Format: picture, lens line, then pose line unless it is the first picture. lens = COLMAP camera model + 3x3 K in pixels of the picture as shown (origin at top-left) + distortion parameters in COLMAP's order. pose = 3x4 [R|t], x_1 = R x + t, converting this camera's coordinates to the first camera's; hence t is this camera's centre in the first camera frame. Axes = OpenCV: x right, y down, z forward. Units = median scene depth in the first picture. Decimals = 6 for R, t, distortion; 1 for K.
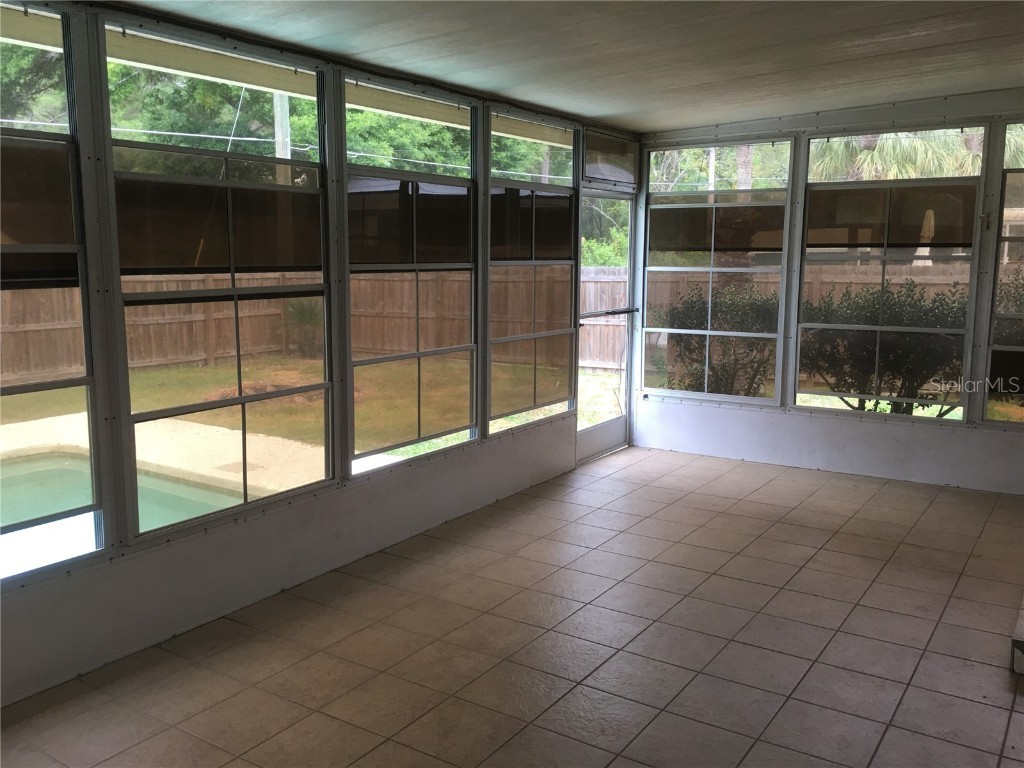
lens RADIAL K [[875.2, 0, 511.8], [0, 875.2, 381.7], [0, 0, 1]] dist [0.089563, -0.116407]
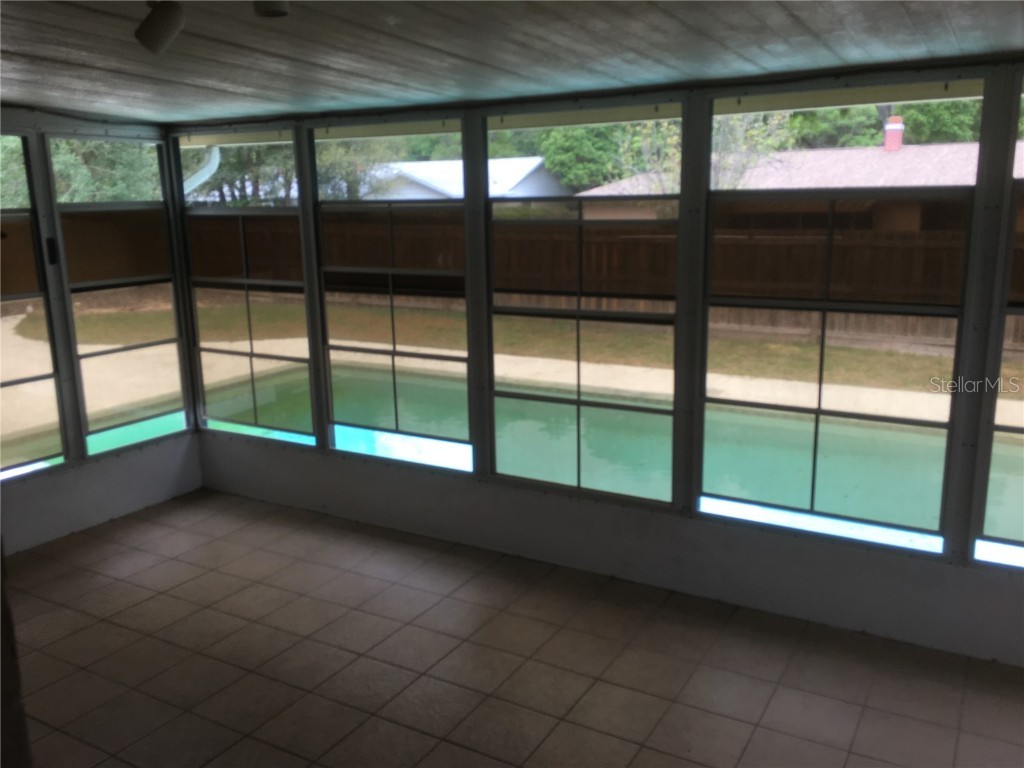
lens RADIAL K [[875.2, 0, 511.7], [0, 875.2, 385.0], [0, 0, 1]] dist [0.089563, -0.116407]
pose [[0.056235, 0.194024, -0.979384, 0.931068], [-0.139331, 0.972862, 0.184732, -0.228944], [0.988648, 0.126070, 0.081743, 0.883164]]
